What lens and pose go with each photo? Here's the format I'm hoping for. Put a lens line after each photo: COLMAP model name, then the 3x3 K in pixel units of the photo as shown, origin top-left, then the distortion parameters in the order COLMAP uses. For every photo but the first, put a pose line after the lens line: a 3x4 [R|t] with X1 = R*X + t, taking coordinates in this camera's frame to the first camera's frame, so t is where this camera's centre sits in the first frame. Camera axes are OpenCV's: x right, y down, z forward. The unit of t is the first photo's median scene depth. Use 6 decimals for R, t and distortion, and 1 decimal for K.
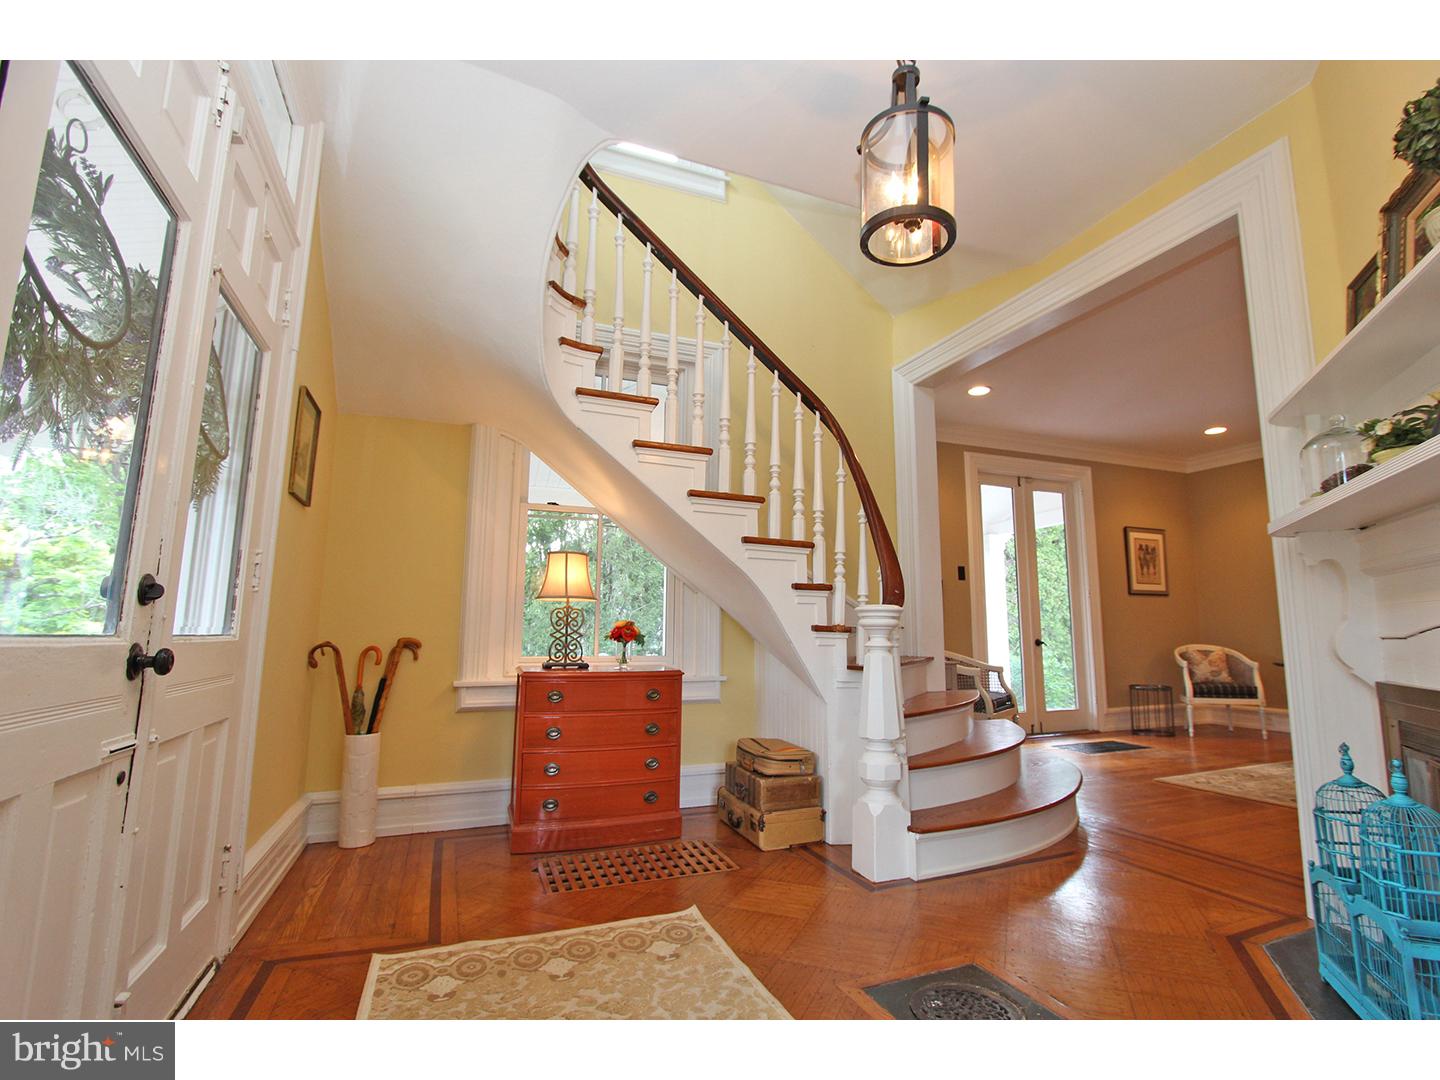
lens RADIAL K [[662.2, 0, 722.0], [0, 662.2, 539.8], [0, 0, 1]] dist [0.000677, 0.000025]
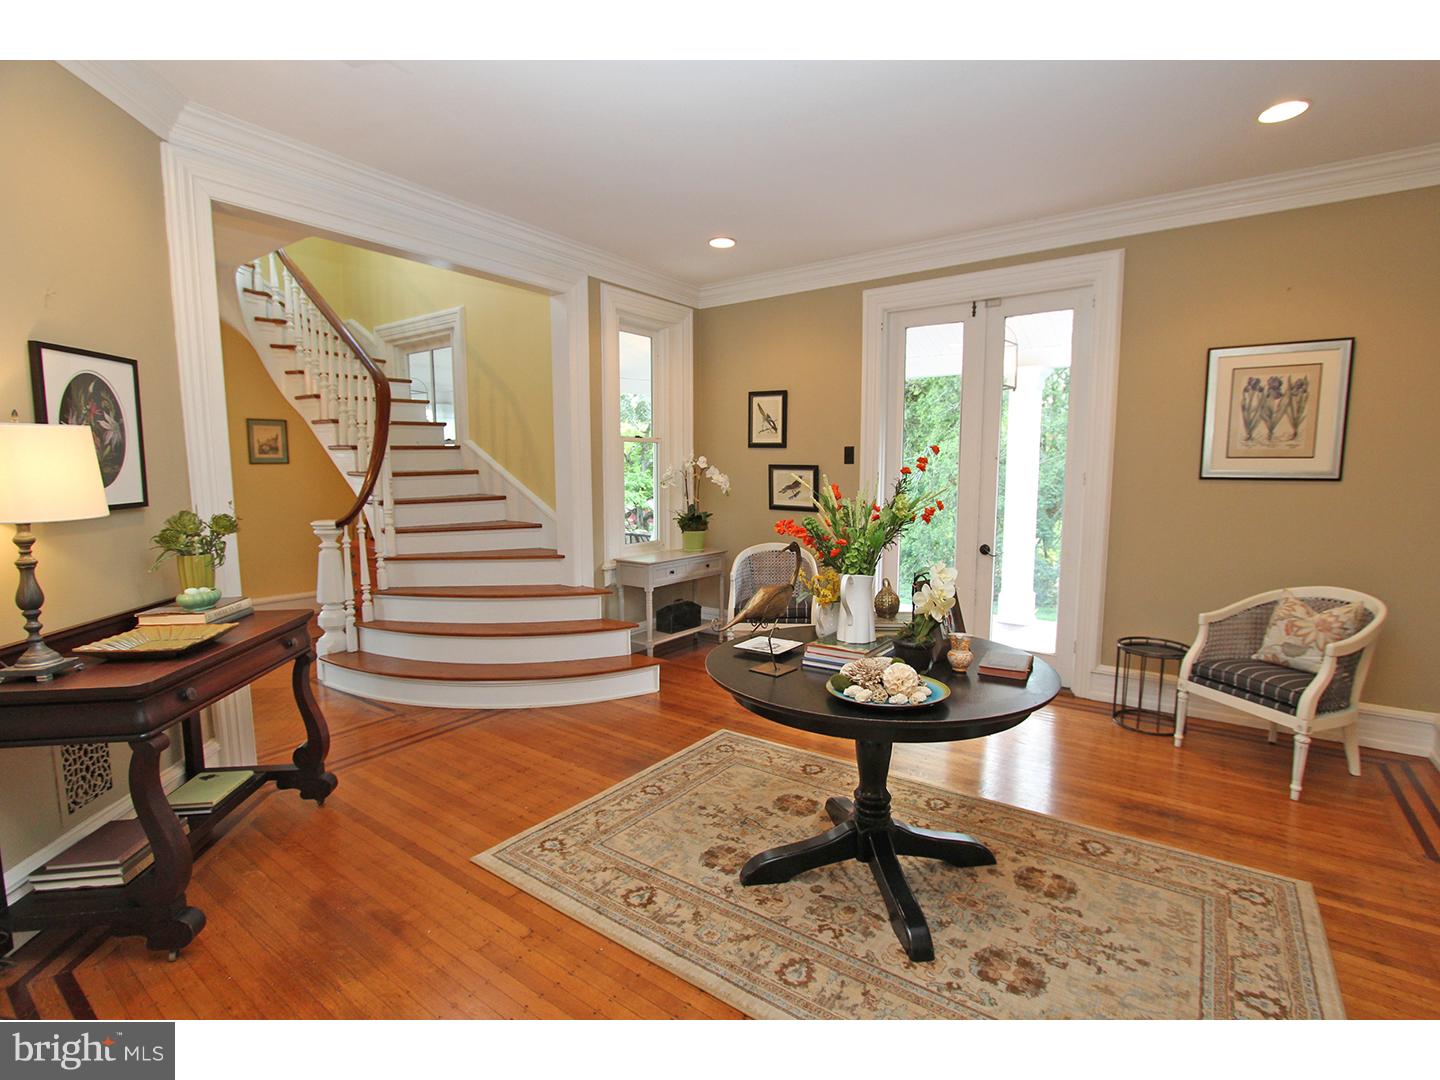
lens RADIAL K [[662.2, 0, 724.1], [0, 662.2, 534.8], [0, 0, 1]] dist [0.000677, 0.000025]
pose [[0.541200, 0.084689, -0.836618, 0.856726], [0.115172, 0.978074, 0.173512, -0.011102], [0.832969, -0.190260, 0.519580, 0.394614]]
